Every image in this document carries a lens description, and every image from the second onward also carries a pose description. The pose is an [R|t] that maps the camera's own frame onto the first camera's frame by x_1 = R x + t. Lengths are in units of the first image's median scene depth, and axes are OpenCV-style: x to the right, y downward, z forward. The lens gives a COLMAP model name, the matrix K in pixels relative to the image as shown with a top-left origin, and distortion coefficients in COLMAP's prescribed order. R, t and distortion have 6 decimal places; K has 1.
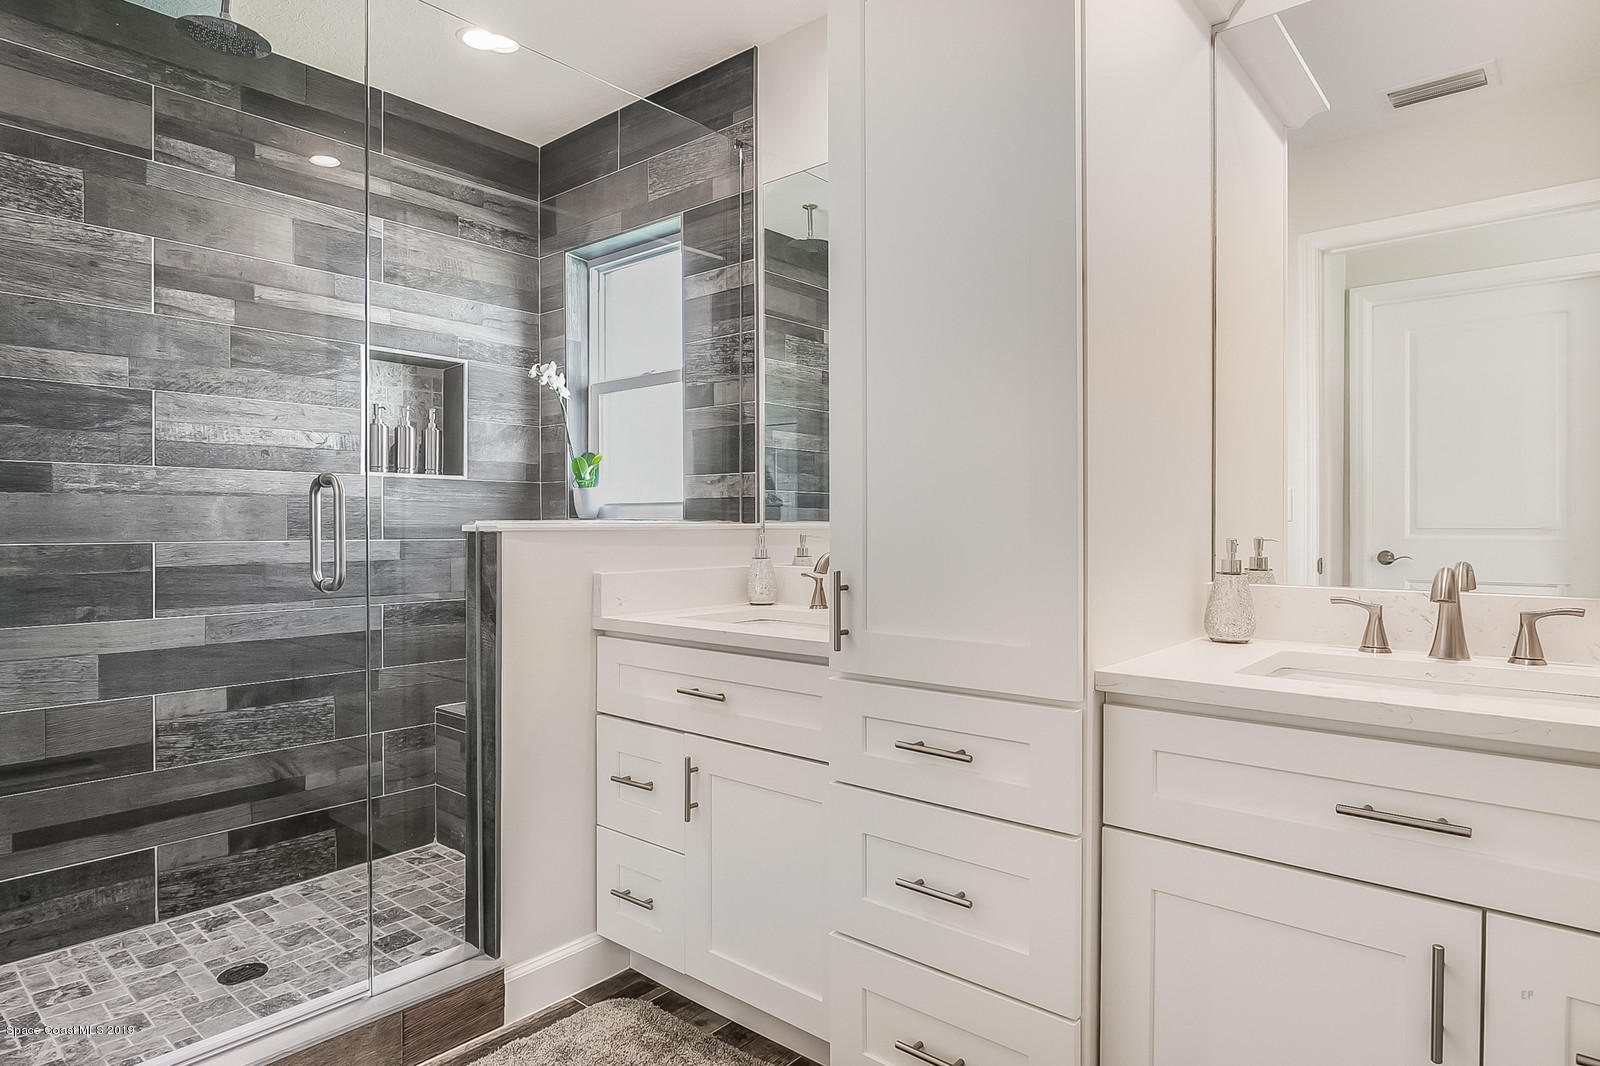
lens RADIAL K [[902.9, 0, 777.4], [0, 902.9, 530.9], [0, 0, 1]] dist [-0.003711, 0.008478]
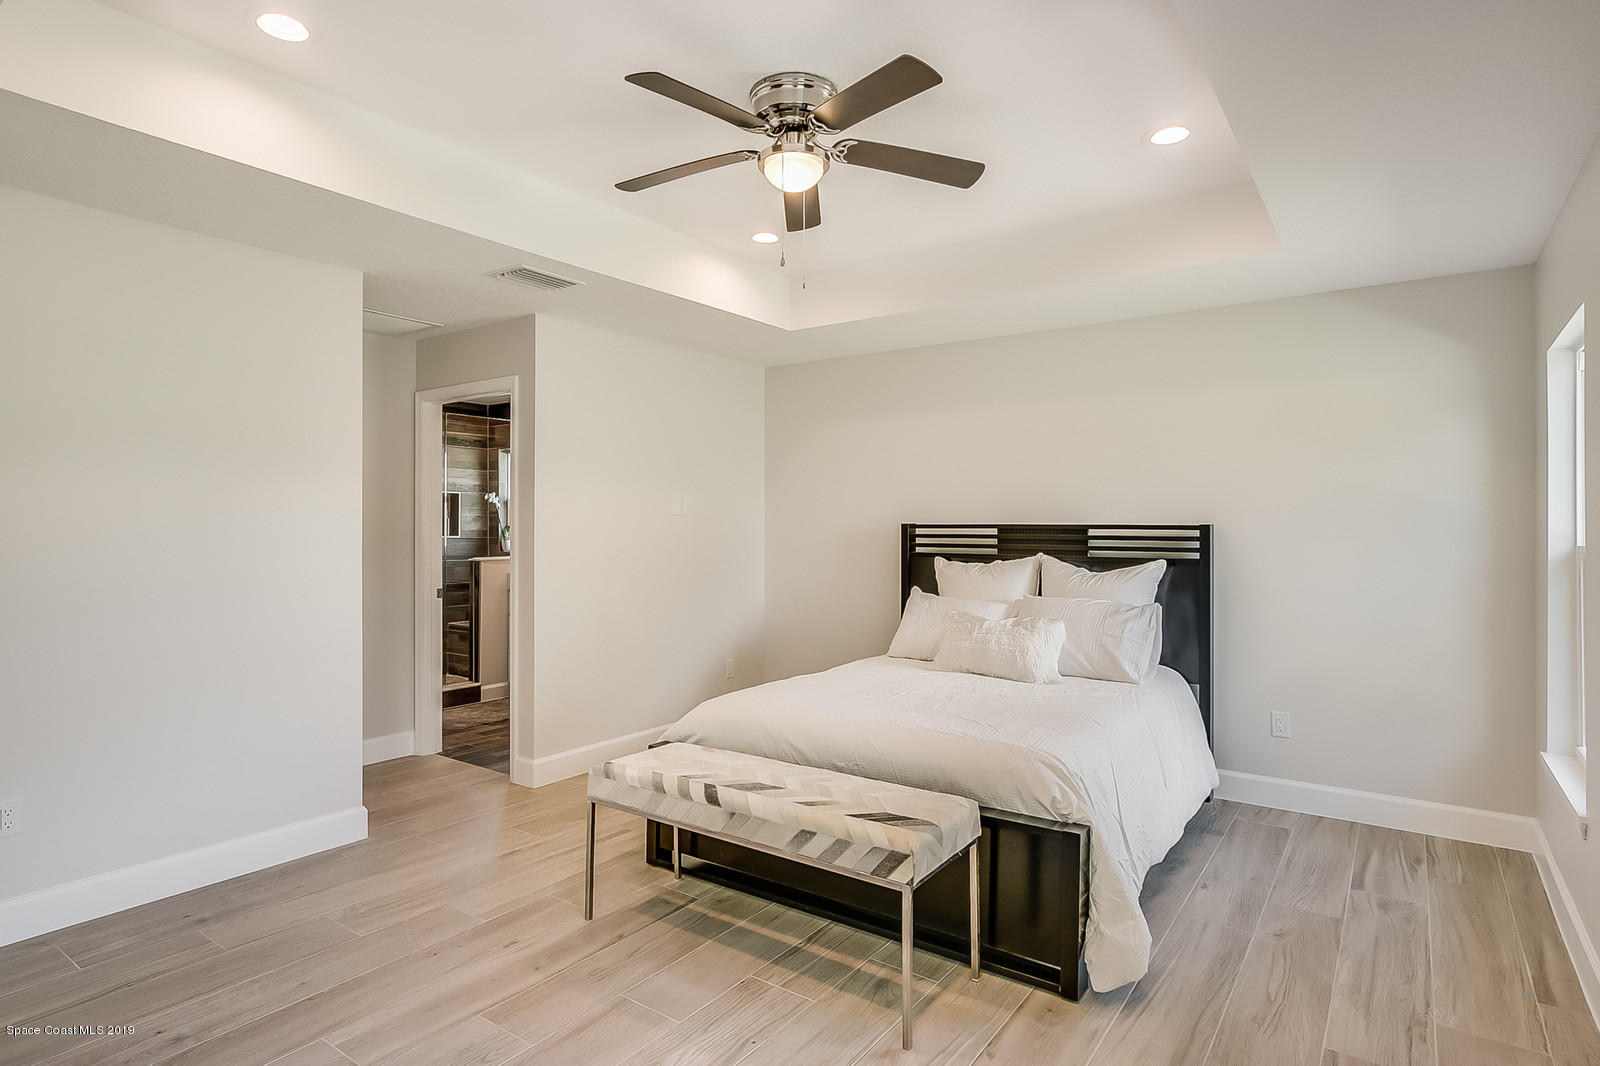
lens RADIAL K [[873.8, 0, 774.0], [0, 873.8, 524.7], [0, 0, 1]] dist [0.002372, 0.000350]
pose [[0.996642, 0.001276, 0.081868, 0.424603], [-0.000344, 0.999935, -0.011398, -0.078479], [-0.081877, 0.011332, 0.996578, -1.905473]]
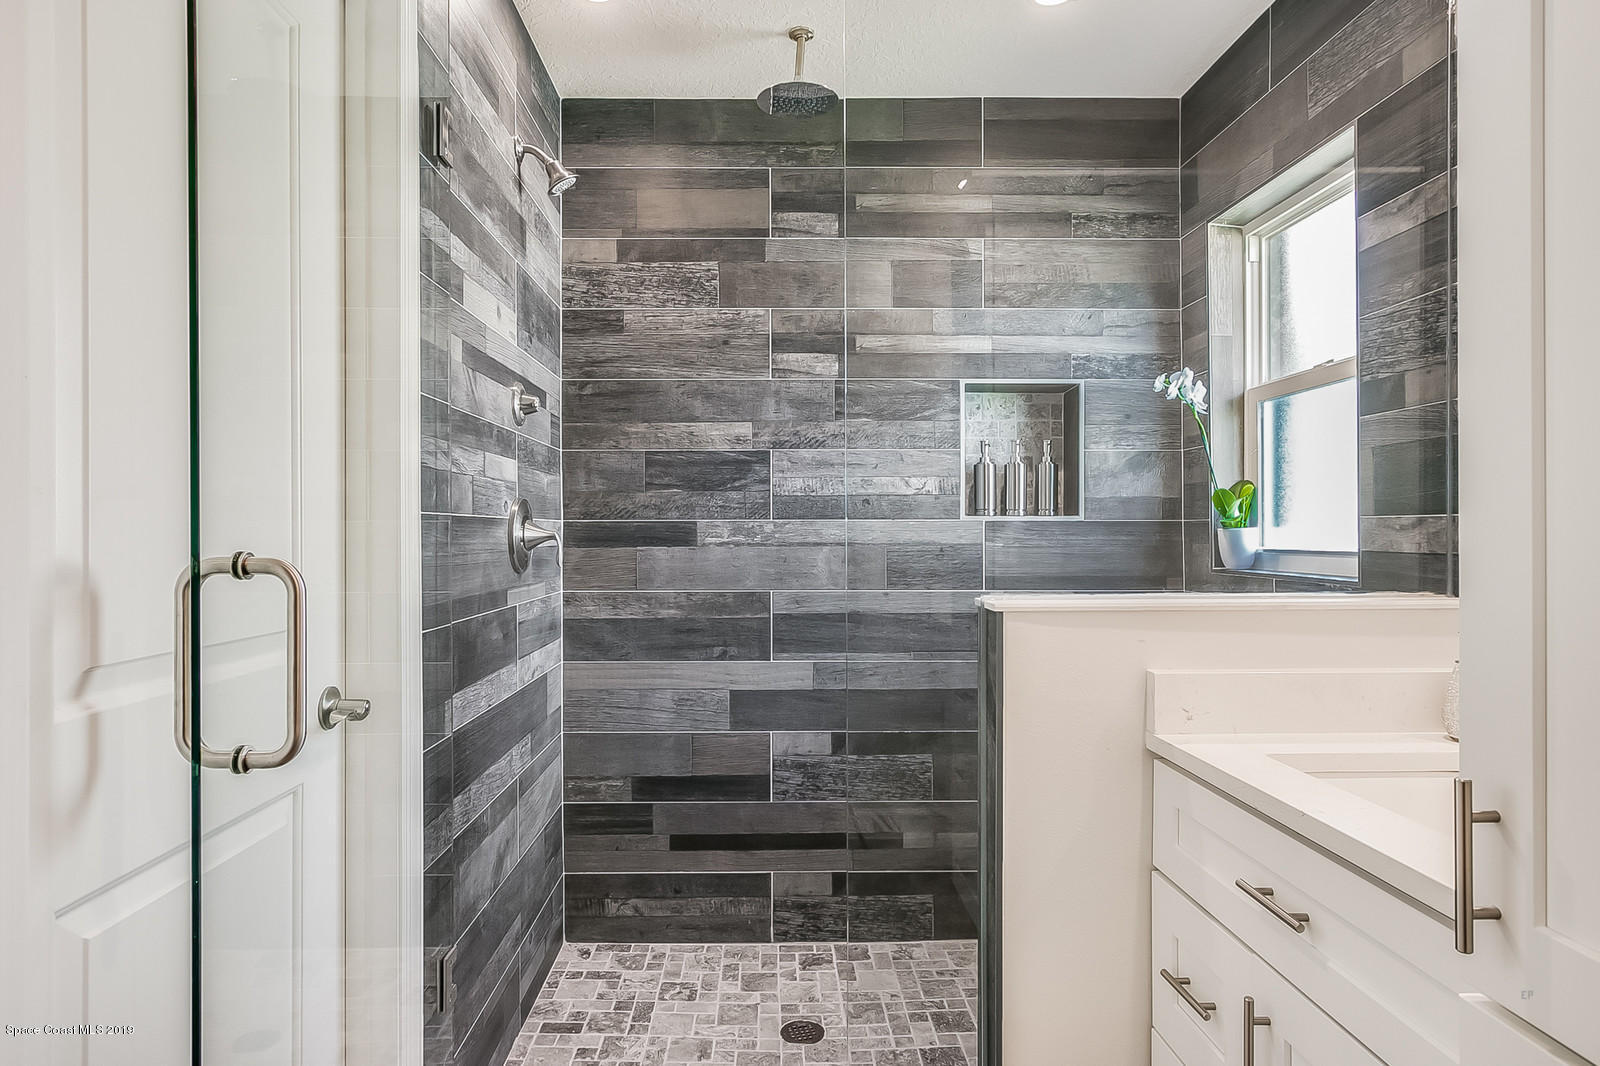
lens RADIAL K [[902.9, 0, 777.9], [0, 902.9, 537.3], [0, 0, 1]] dist [-0.003711, 0.008478]
pose [[0.679028, 0.002568, -0.734108, 0.100687], [-0.004037, 0.999992, -0.000236, -0.047380], [0.734101, 0.003123, 0.679033, 0.254482]]
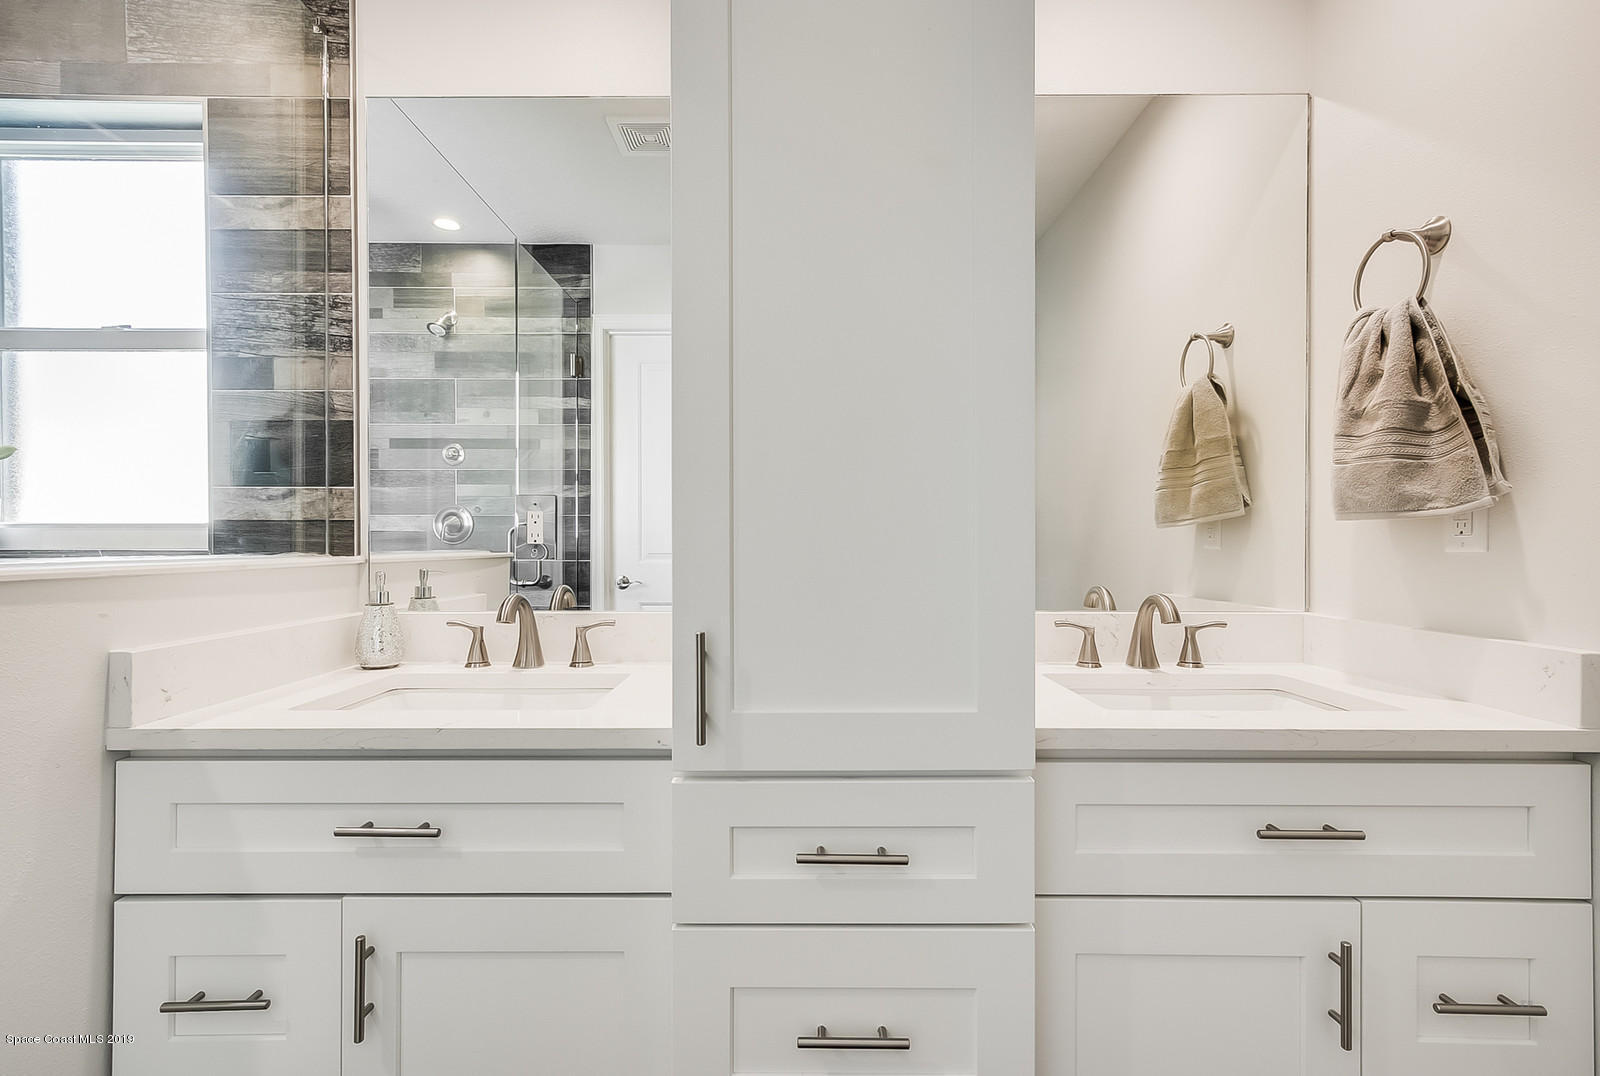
lens RADIAL K [[755.5, 0, 784.3], [0, 755.5, 545.4], [0, 0, 1]] dist [0.011355, -0.000068]
pose [[0.755058, -0.003901, 0.655647, -0.164846], [0.006090, 0.999981, -0.001064, -0.014309], [-0.655630, 0.004797, 0.755067, 0.302530]]
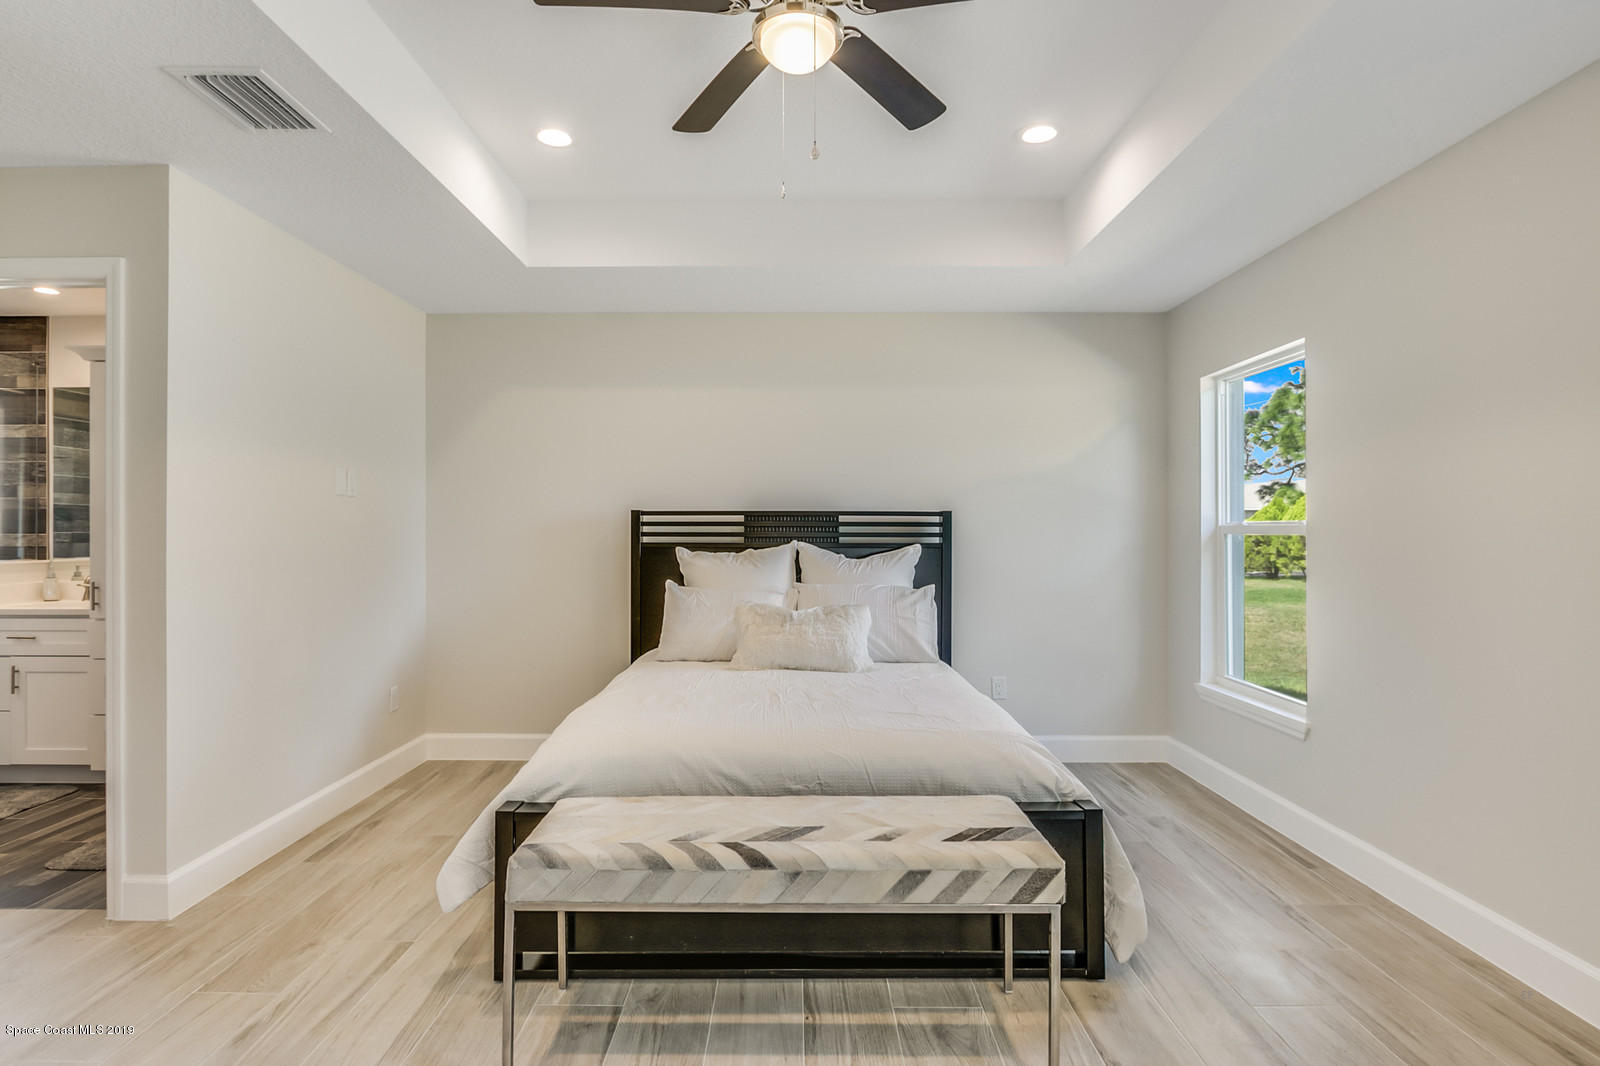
lens RADIAL K [[871.4, 0, 801.4], [0, 871.4, 528.2], [0, 0, 1]] dist [-0.018653, 0.003541]
pose [[0.749493, 0.001817, 0.662010, -0.033177], [0.007364, 0.999911, -0.011081, -0.044464], [-0.661971, 0.013180, 0.749413, -1.455654]]
